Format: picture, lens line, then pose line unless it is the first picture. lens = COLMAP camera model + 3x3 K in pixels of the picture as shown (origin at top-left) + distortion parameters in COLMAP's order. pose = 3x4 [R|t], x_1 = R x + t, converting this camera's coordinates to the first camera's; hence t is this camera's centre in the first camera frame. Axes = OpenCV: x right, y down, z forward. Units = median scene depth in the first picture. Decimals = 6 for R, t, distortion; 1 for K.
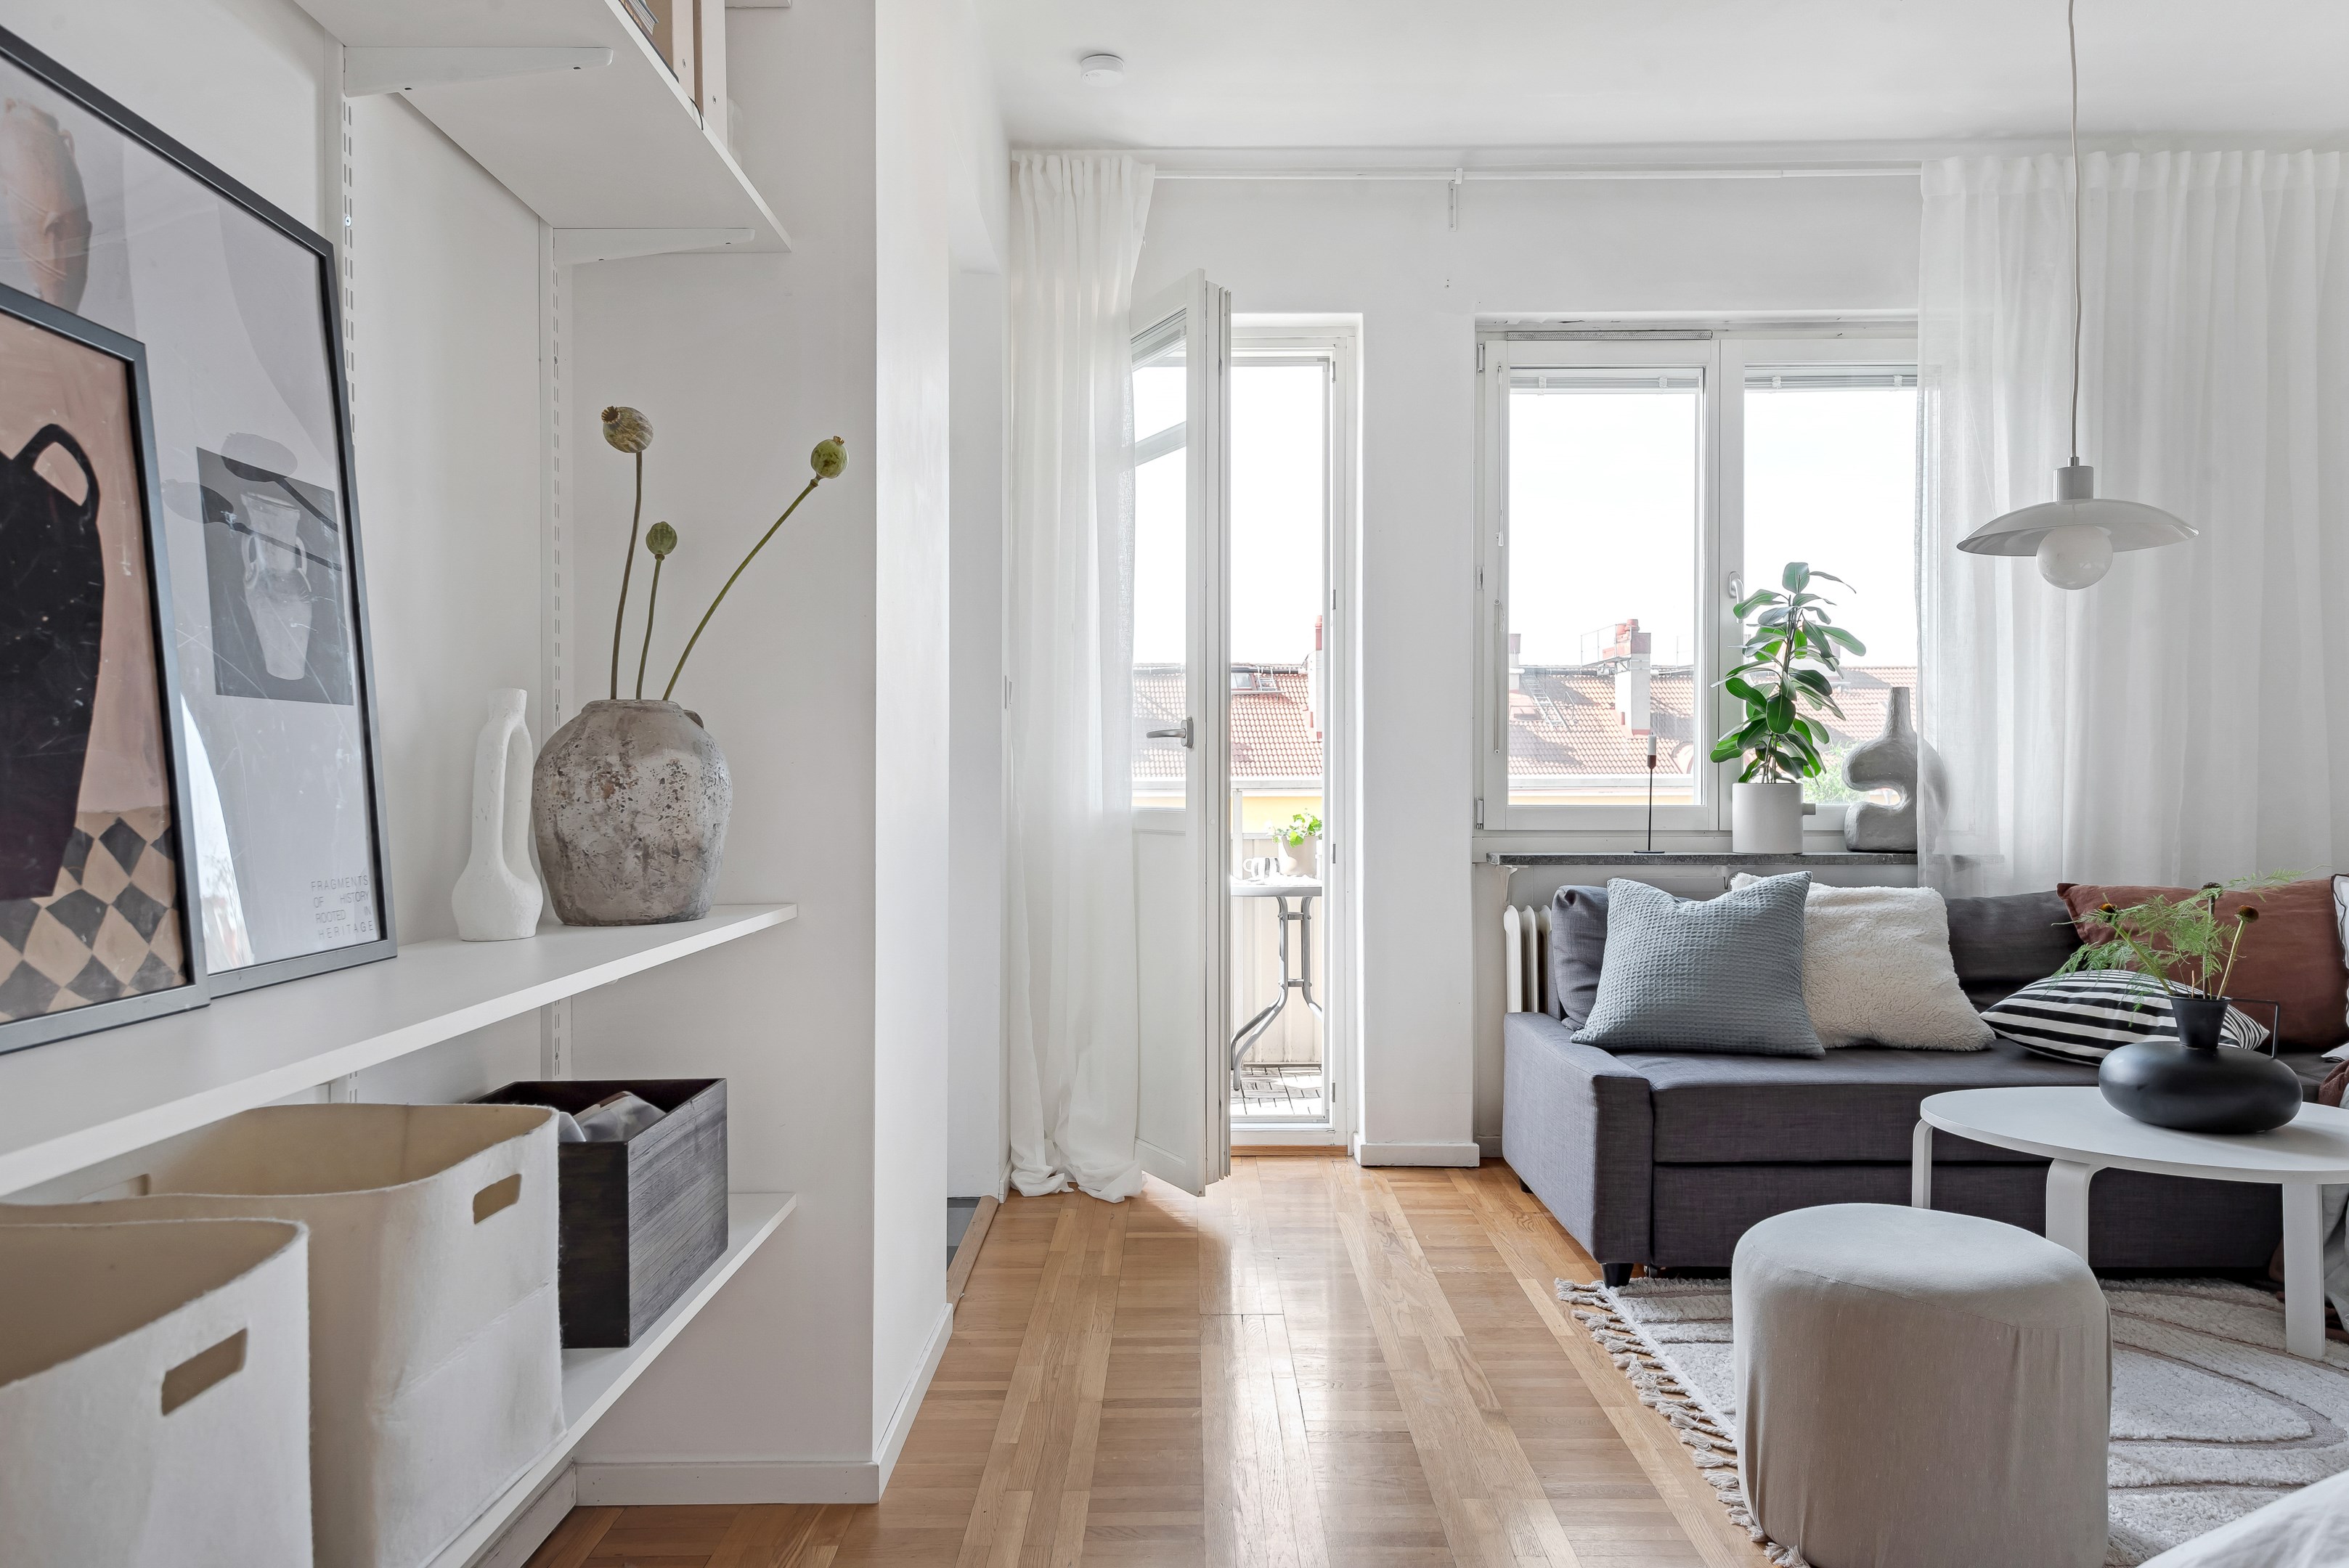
lens RADIAL K [[1662.7, 0, 1174.5], [0, 1662.7, 784.0], [0, 0, 1]] dist [0.047334, -0.040393]
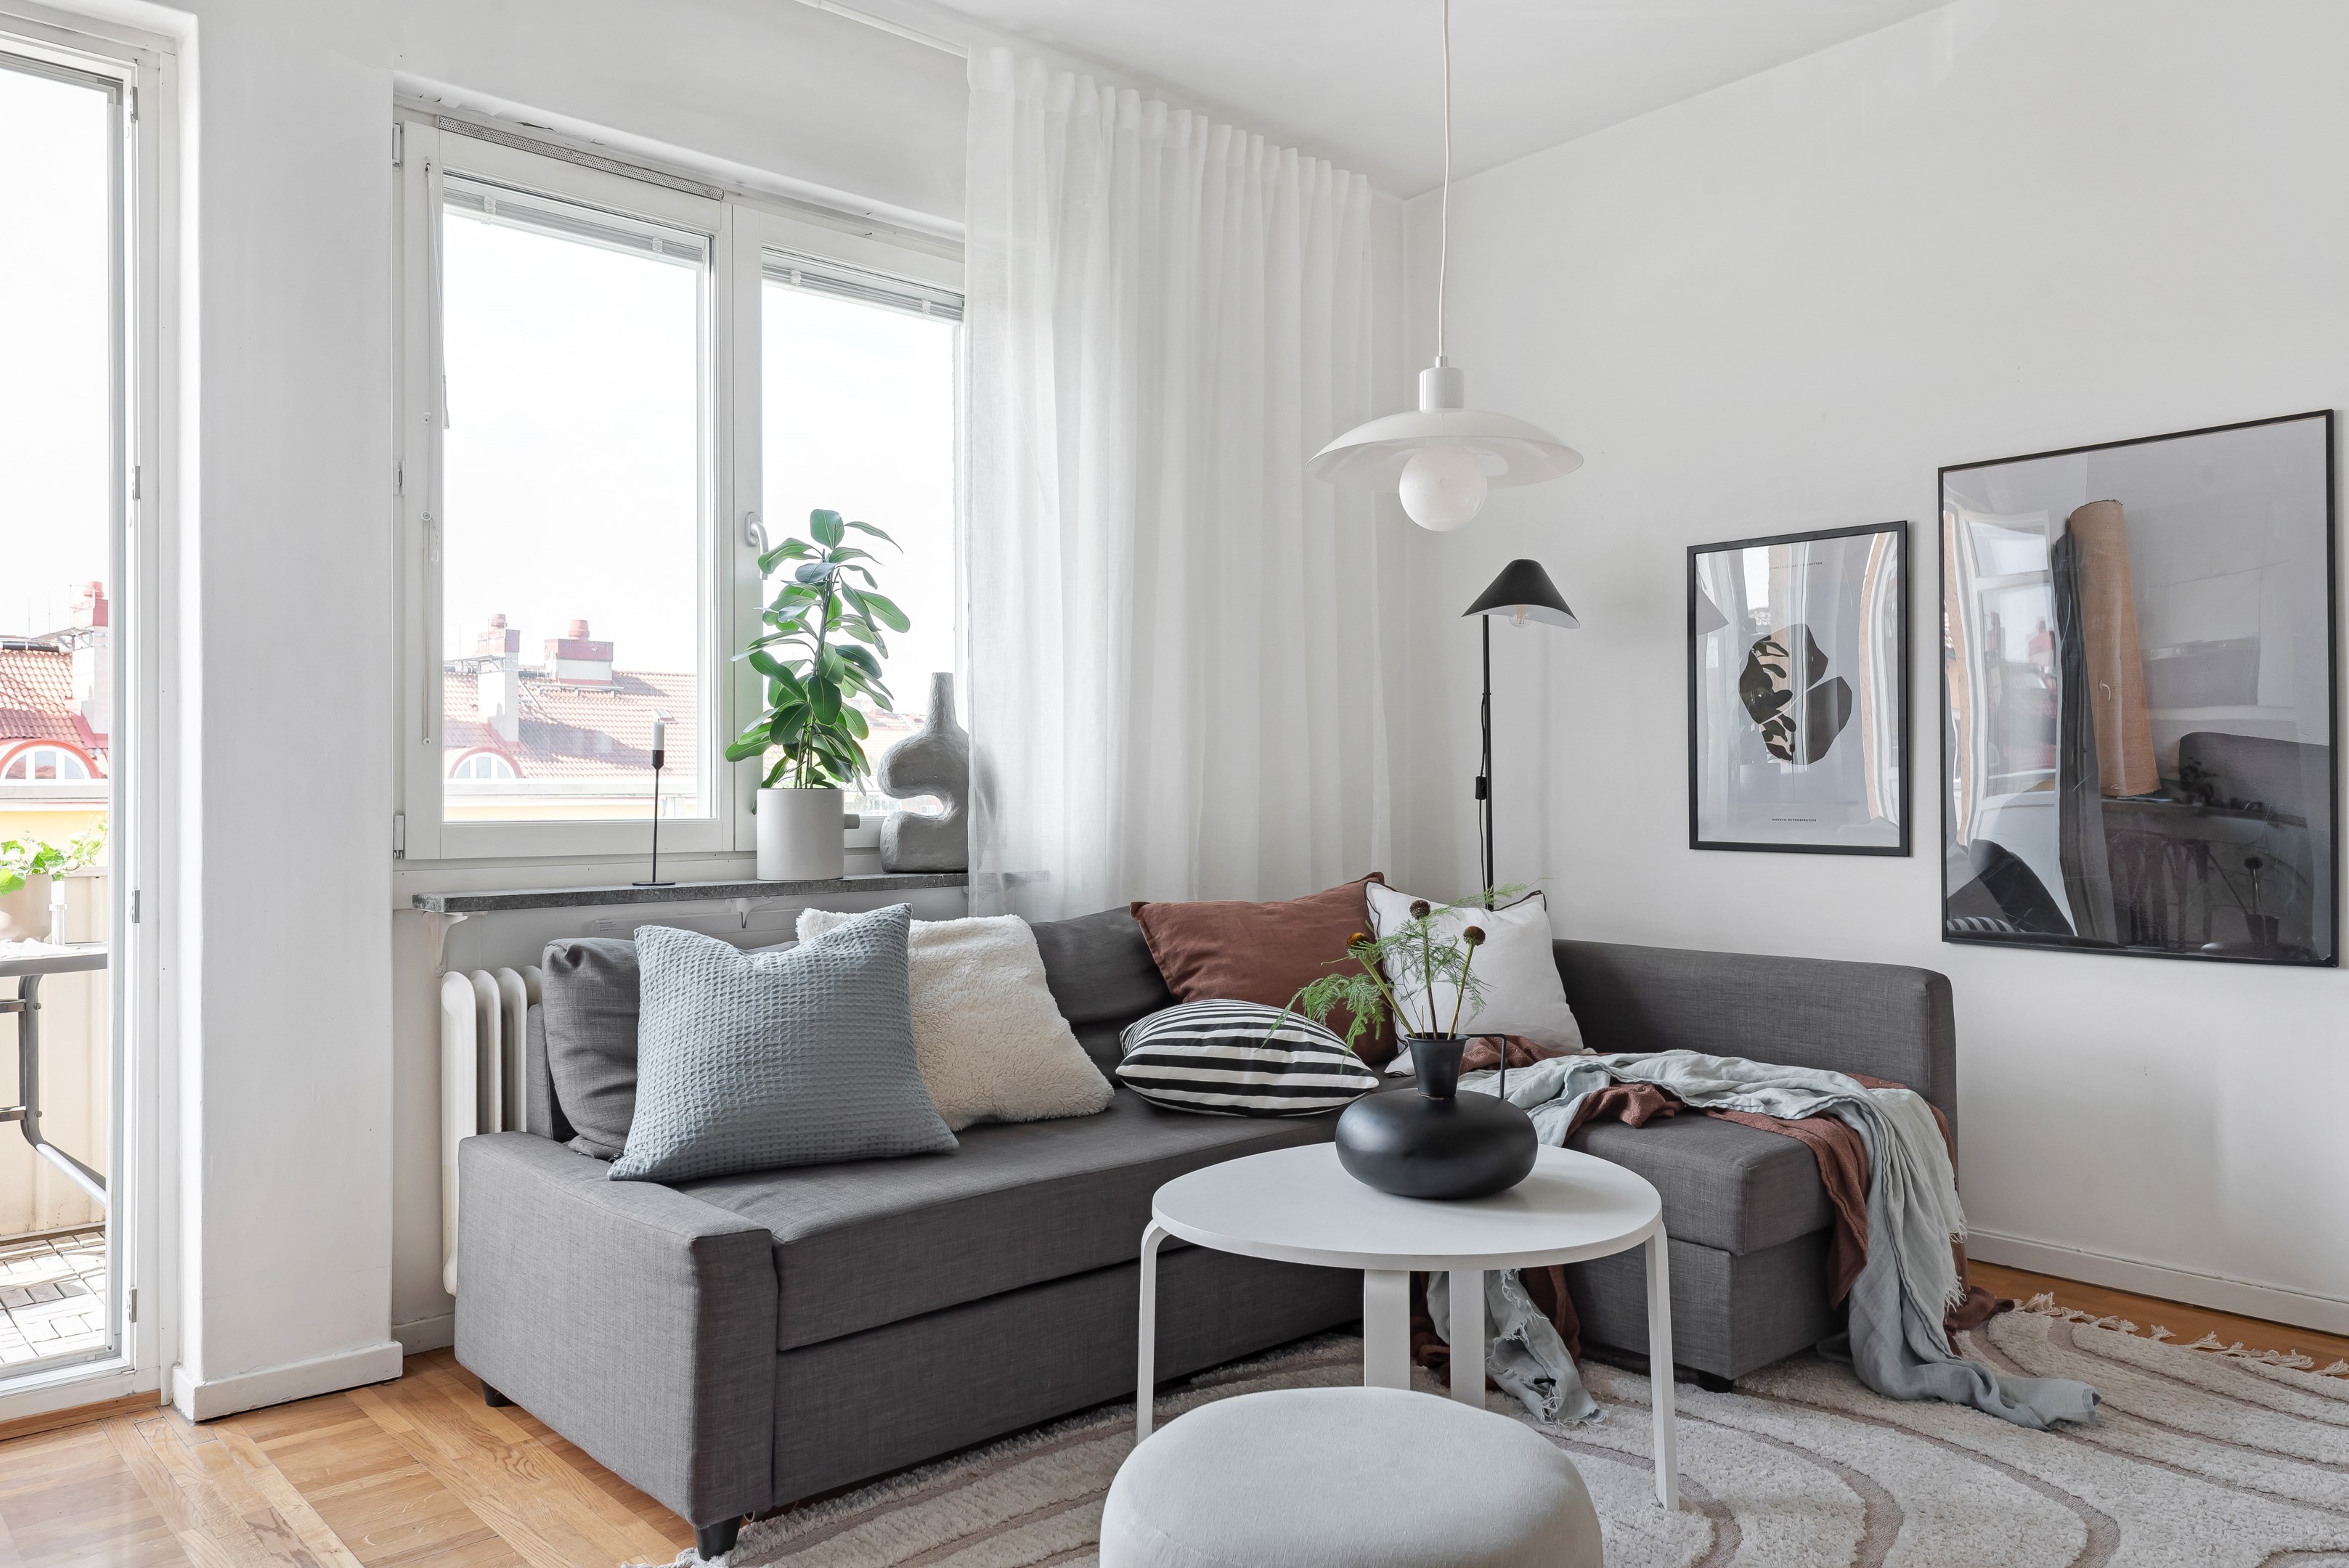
lens RADIAL K [[1662.7, 0, 1174.5], [0, 1662.7, 784.0], [0, 0, 1]] dist [0.047334, -0.040393]
pose [[0.738194, 0.001171, 0.674588, -0.039229], [0.002802, 0.999985, -0.004803, 0.001591], [-0.674583, 0.005436, 0.738179, 0.315290]]
